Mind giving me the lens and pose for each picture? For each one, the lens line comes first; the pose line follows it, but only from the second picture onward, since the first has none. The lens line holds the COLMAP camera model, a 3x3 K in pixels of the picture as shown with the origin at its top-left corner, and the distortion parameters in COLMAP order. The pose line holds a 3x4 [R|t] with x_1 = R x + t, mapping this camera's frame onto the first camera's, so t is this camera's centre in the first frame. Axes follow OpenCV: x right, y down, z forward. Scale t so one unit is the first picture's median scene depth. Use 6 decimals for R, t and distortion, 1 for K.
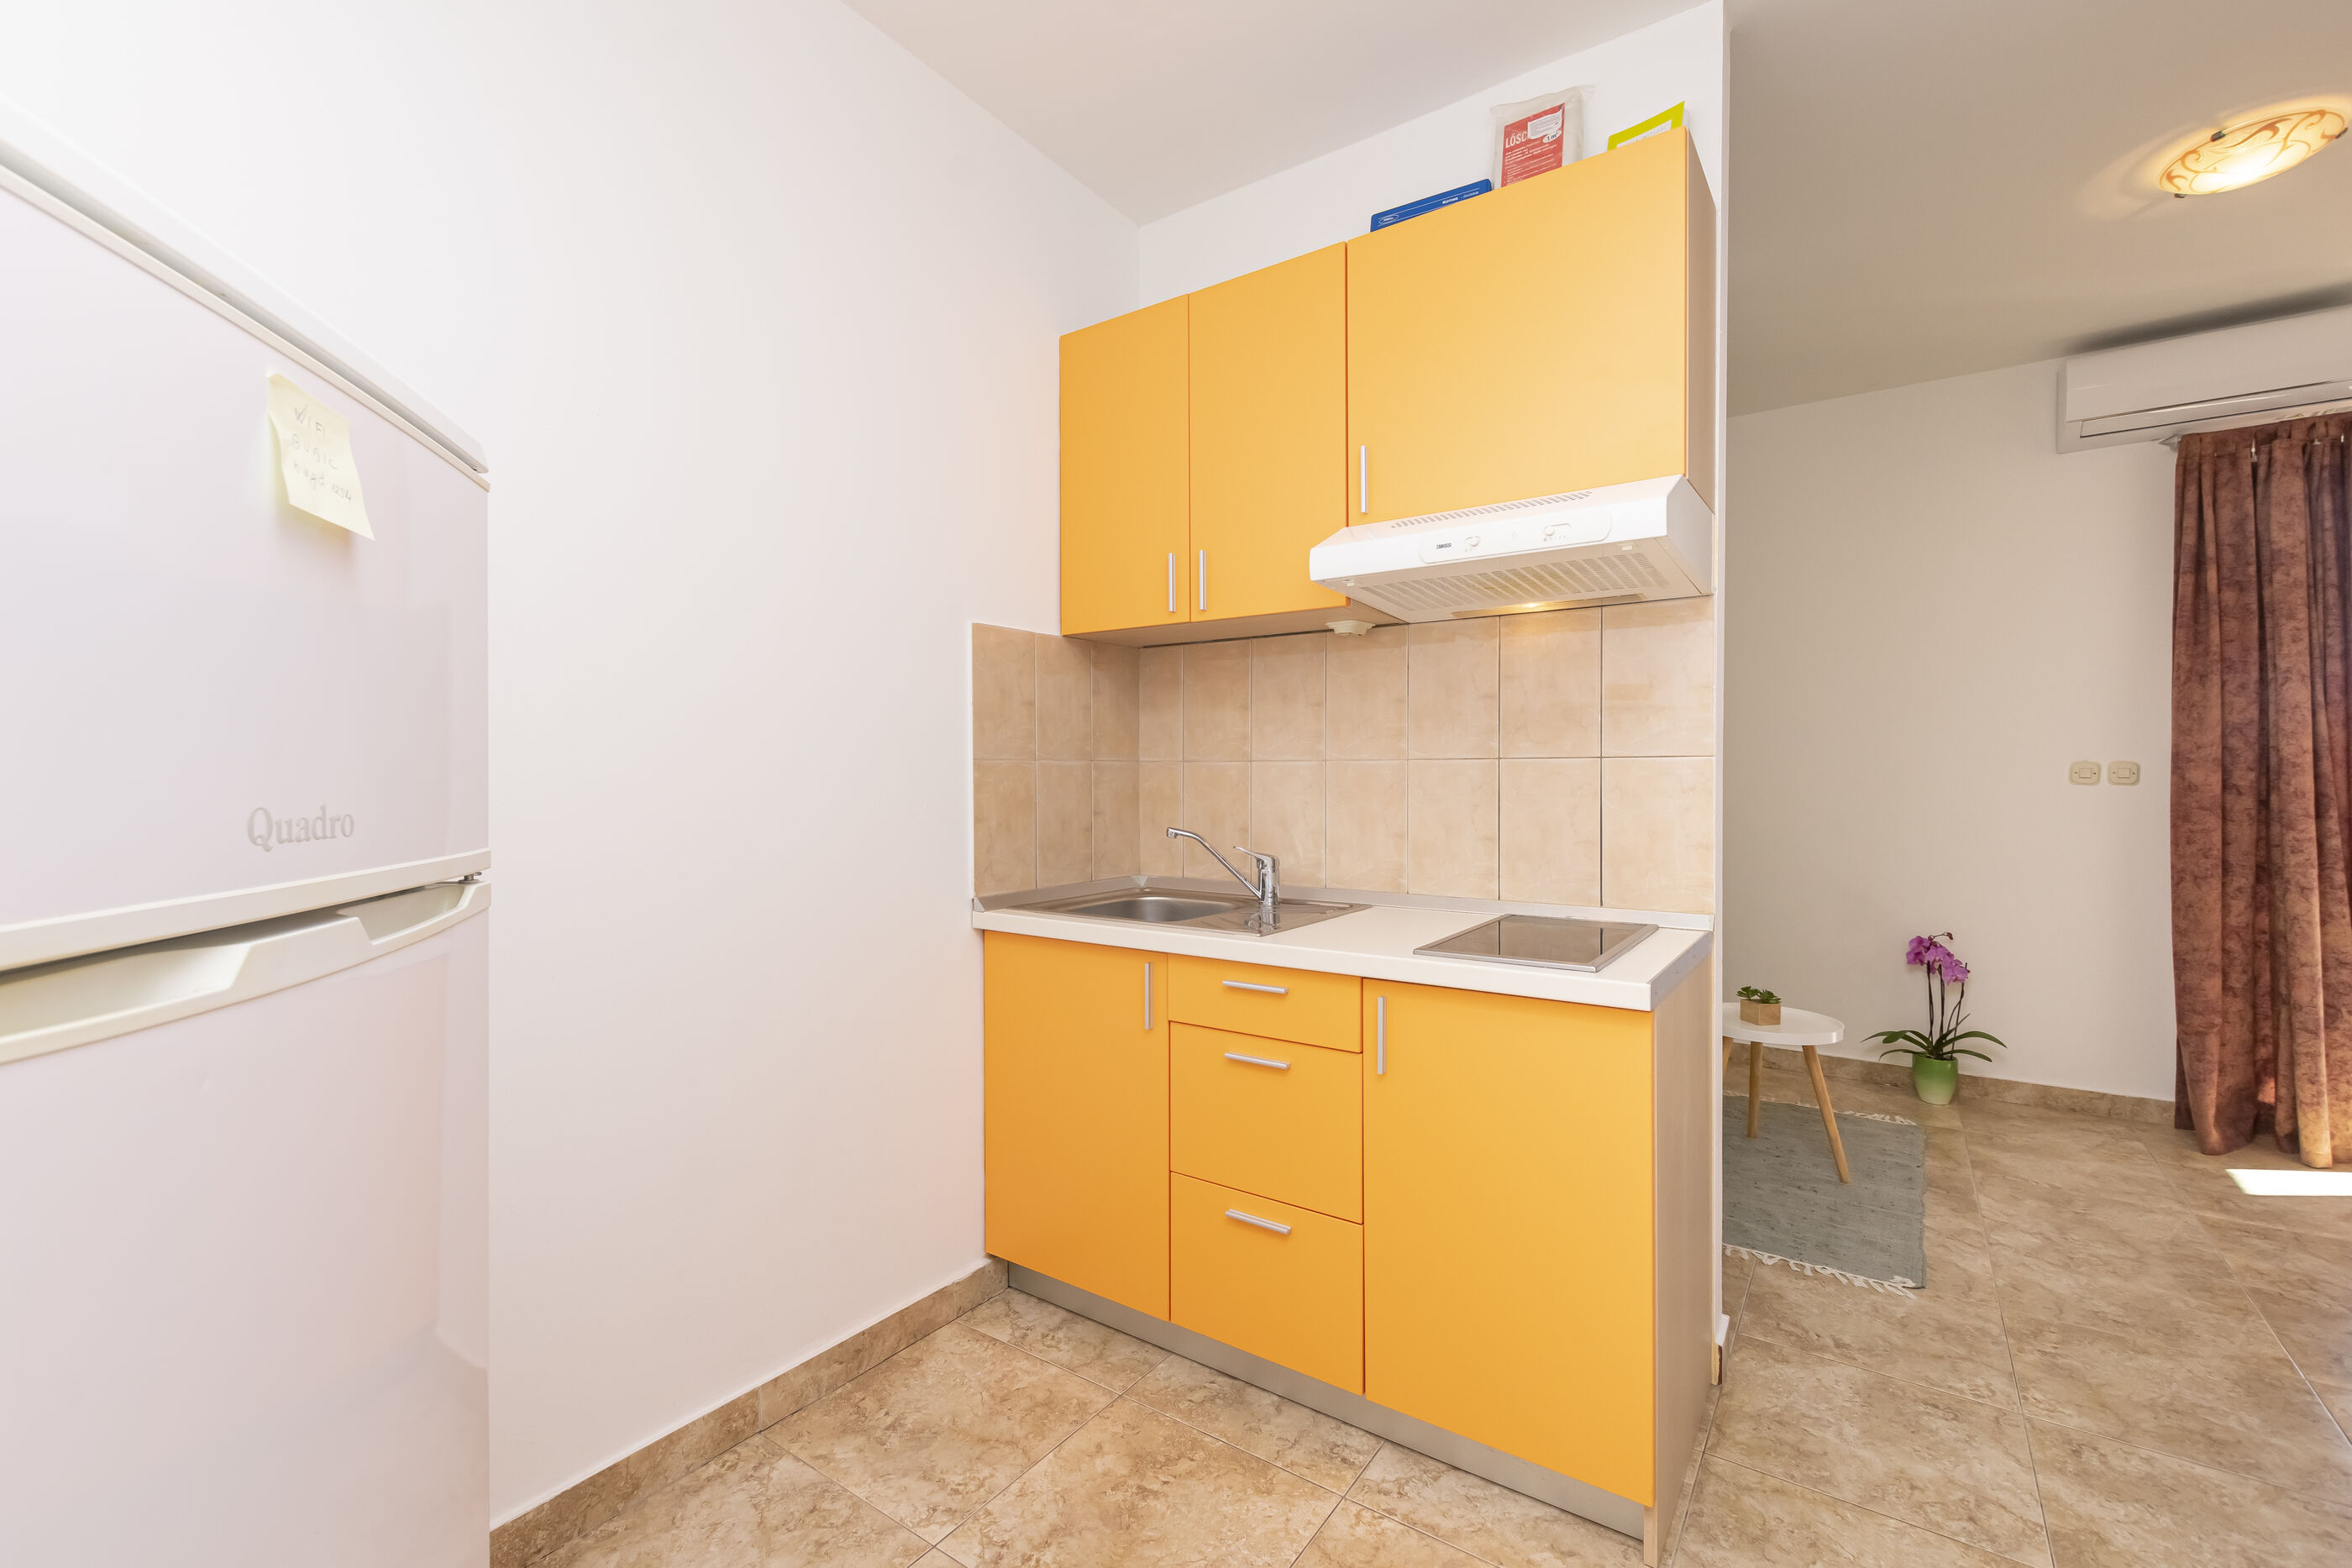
lens RADIAL K [[1028.6, 0, 1147.3], [0, 1028.6, 802.1], [0, 0, 1]] dist [0.001077, 0.000167]
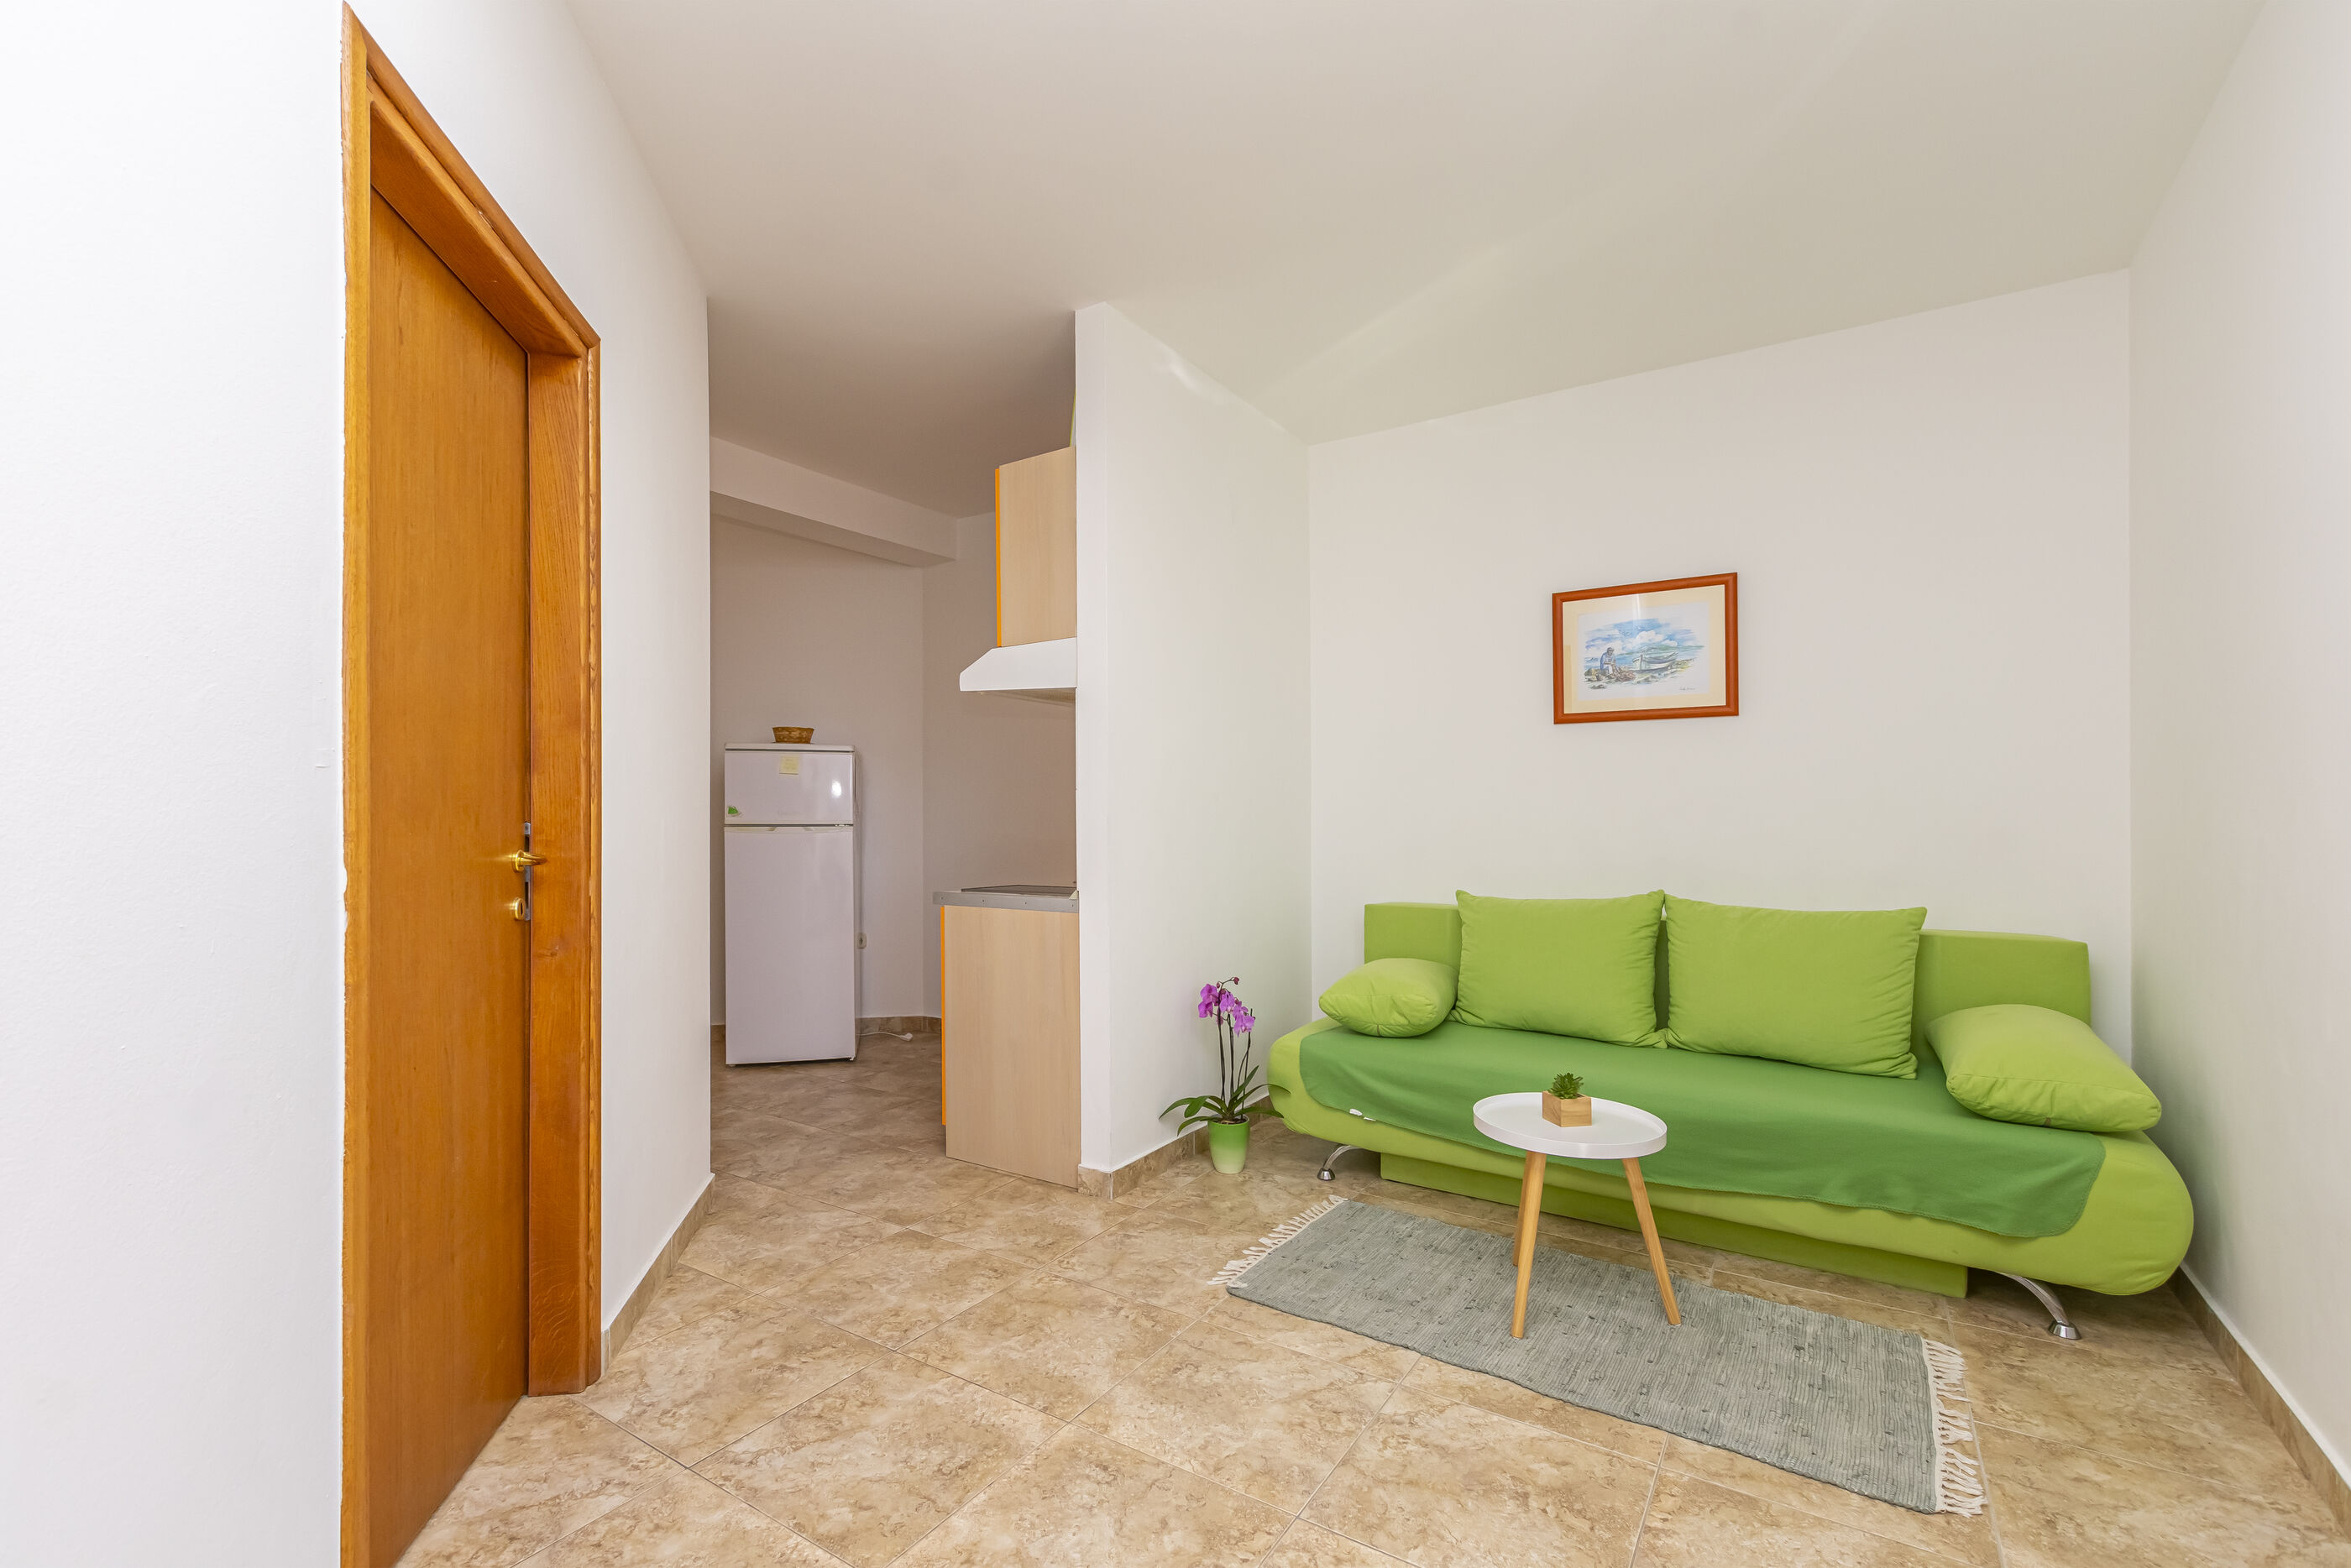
lens RADIAL K [[1016.7, 0, 1176.9], [0, 1016.7, 854.5], [0, 0, 1]] dist [-0.000115, 0.000029]
pose [[0.054893, 0.038422, -0.997753, 1.292823], [-0.028140, 0.998922, 0.036919, -0.001905], [0.998096, 0.026050, 0.055915, 0.651594]]
